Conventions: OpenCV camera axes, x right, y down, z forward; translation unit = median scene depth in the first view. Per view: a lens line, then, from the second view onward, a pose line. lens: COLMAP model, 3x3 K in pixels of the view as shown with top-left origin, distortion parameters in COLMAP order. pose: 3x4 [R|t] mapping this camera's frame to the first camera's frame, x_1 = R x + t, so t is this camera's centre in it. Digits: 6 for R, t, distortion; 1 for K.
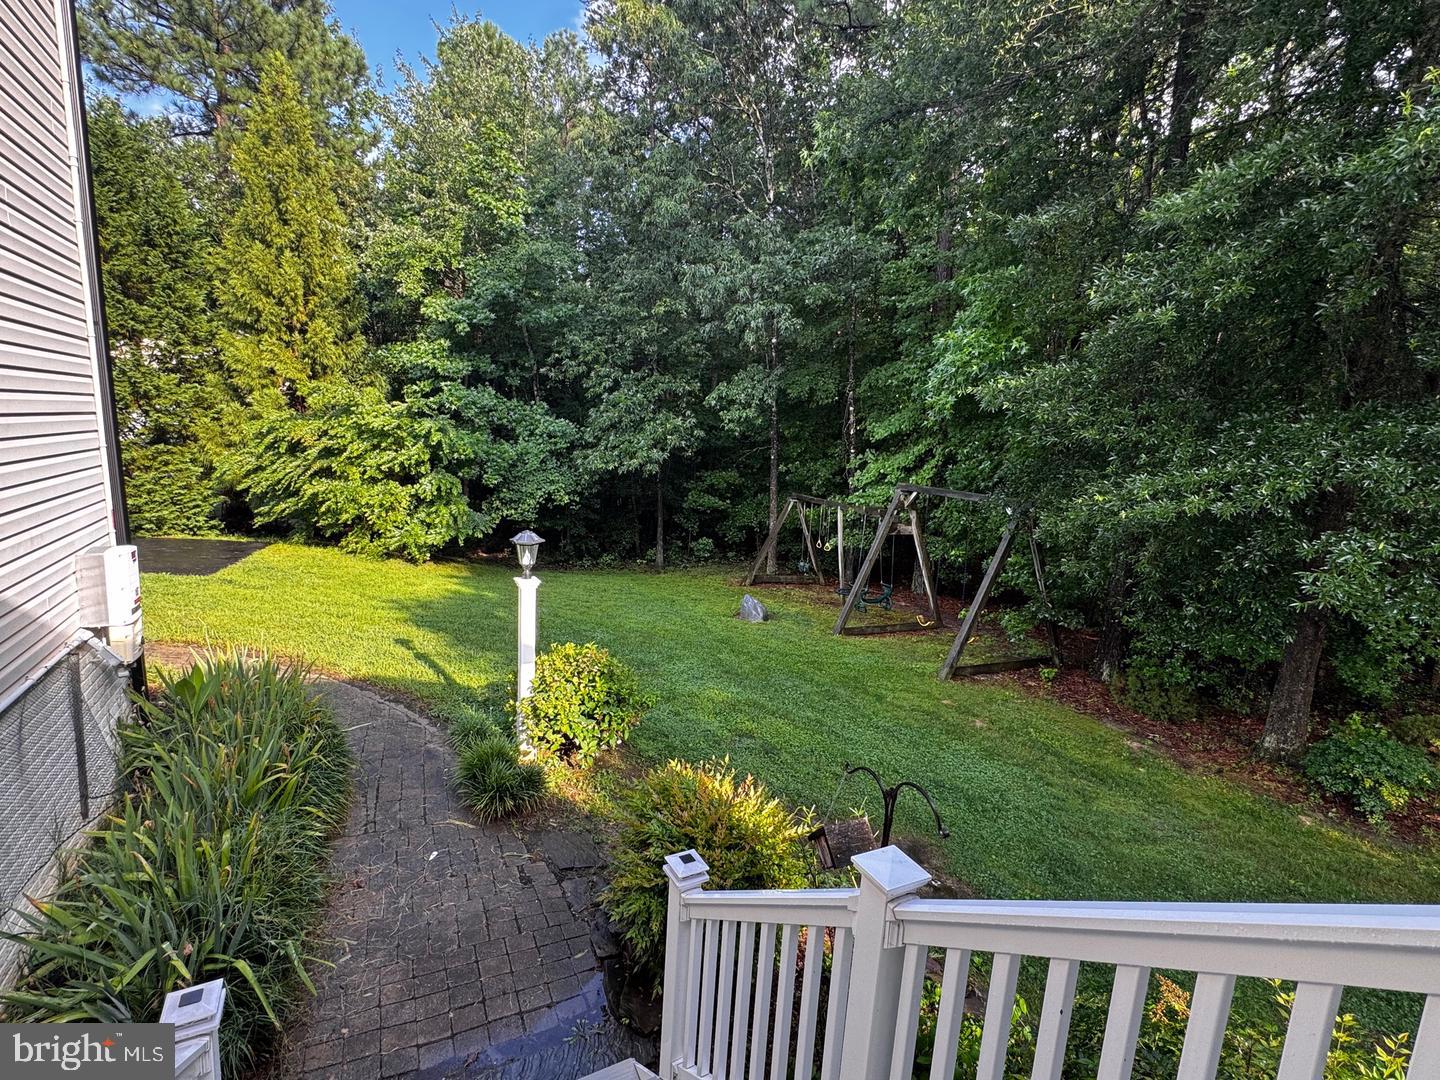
lens RADIAL K [[685.3, 0, 718.9], [0, 685.3, 539.8], [0, 0, 1]] dist [0.002140, -0.000156]
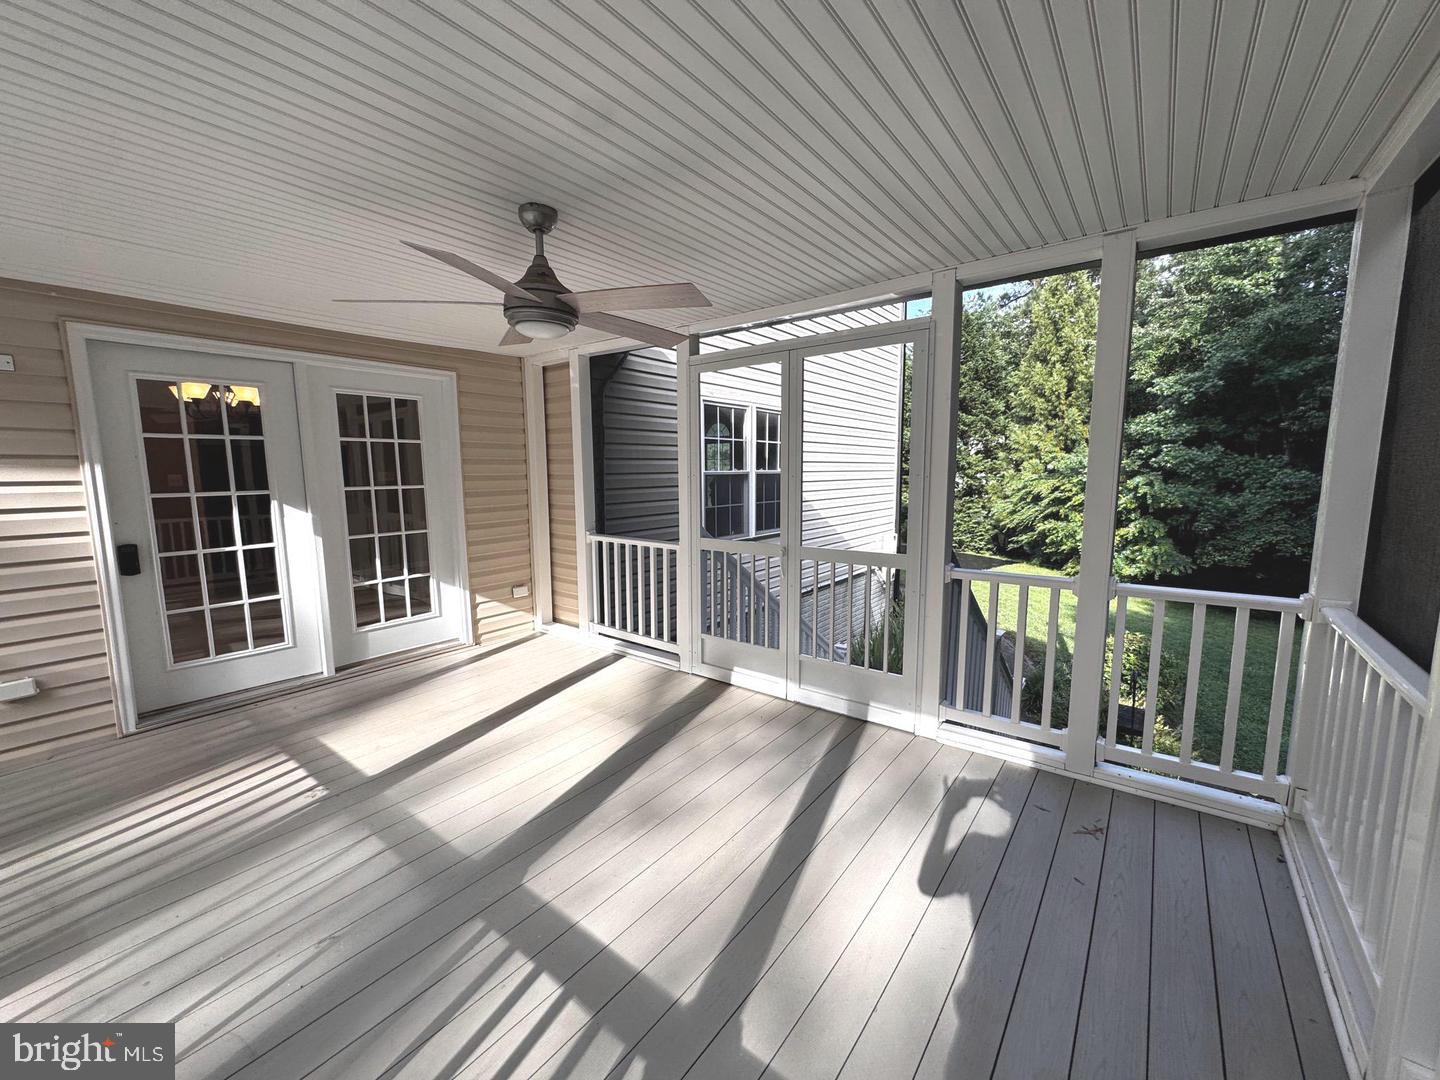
lens RADIAL K [[581.2, 0, 721.7], [0, 581.2, 539.4], [0, 0, 1]] dist [-0.002546, 0.000147]
pose [[0.417061, 0.062593, -0.906721, 0.212974], [-0.128507, 0.991665, 0.009347, 0.025587], [0.899748, 0.112622, 0.421628, -0.113694]]
